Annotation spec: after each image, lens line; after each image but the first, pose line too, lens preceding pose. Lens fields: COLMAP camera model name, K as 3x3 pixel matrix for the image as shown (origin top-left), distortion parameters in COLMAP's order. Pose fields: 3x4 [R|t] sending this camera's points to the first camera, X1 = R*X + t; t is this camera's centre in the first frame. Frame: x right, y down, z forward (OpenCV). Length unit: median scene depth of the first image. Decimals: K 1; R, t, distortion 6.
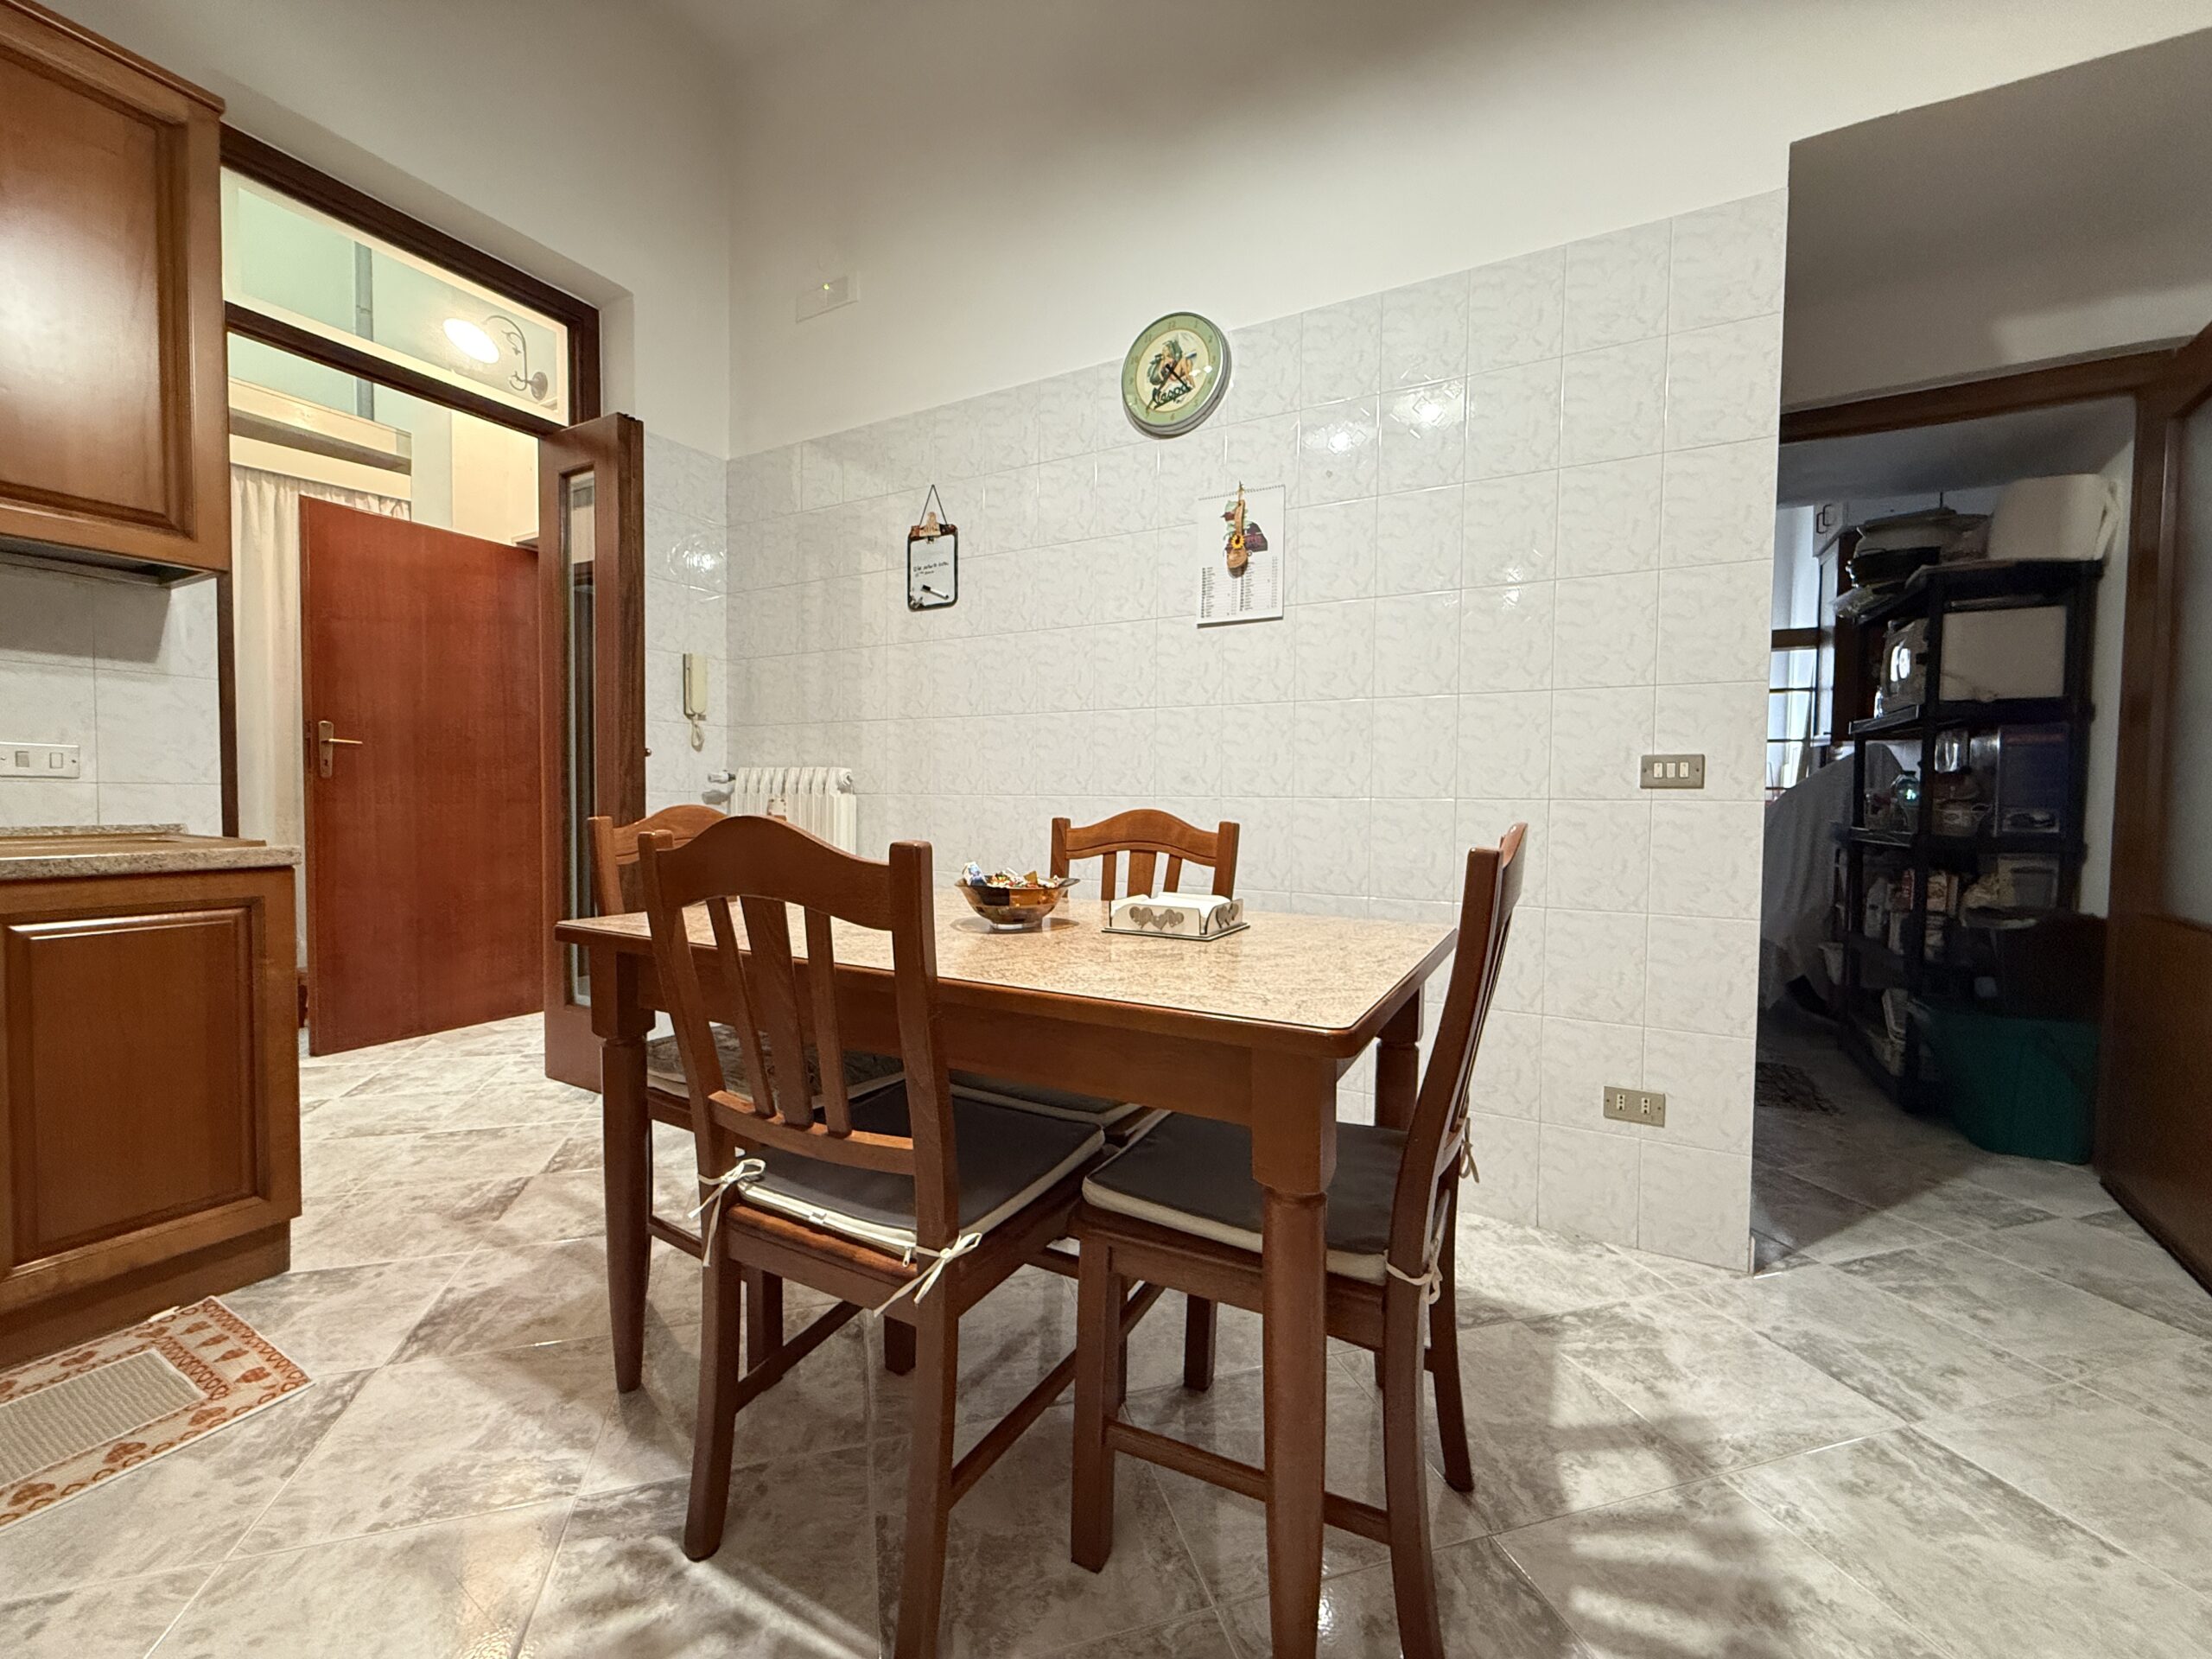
lens RADIAL K [[878.7, 0, 1113.0], [0, 878.7, 825.6], [0, 0, 1]] dist [-0.002685, 0.000416]
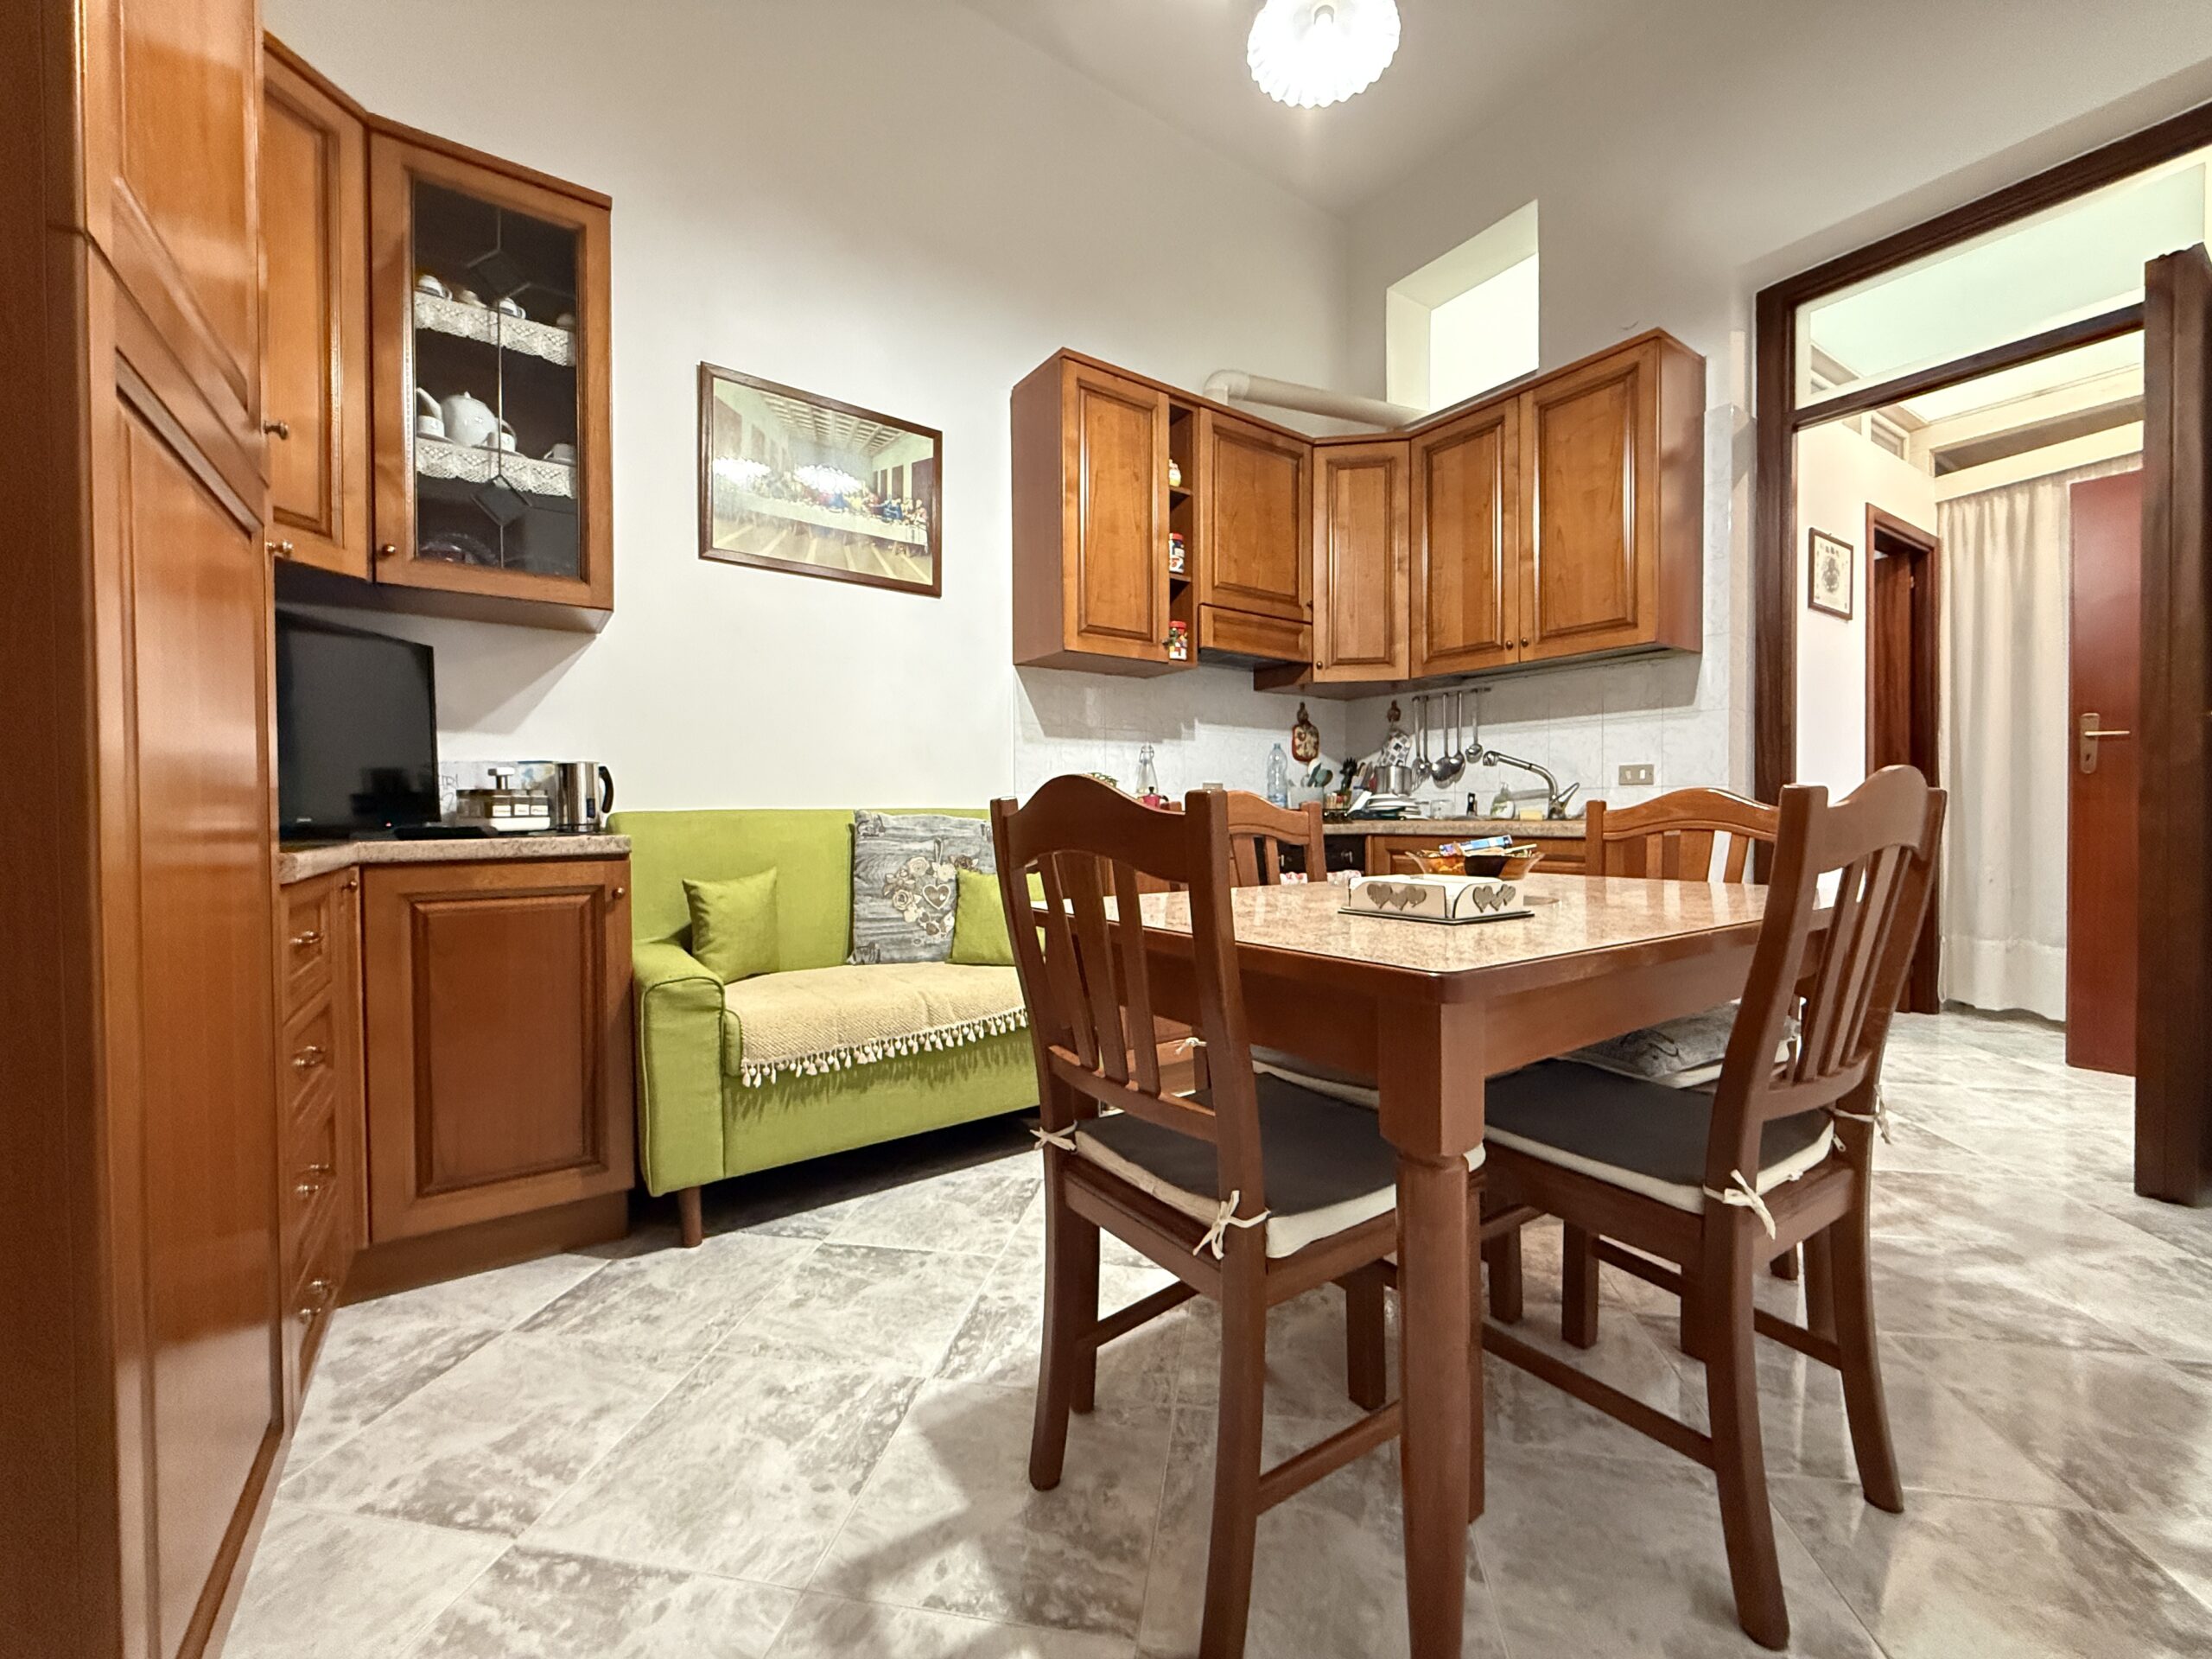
lens RADIAL K [[878.7, 0, 1099.6], [0, 878.7, 830.1], [0, 0, 1]] dist [-0.002685, 0.000416]
pose [[-0.447095, 0.010603, -0.894424, 1.073943], [-0.024011, 0.999427, 0.023850, 0.022559], [0.894164, 0.032139, -0.446584, 1.222052]]
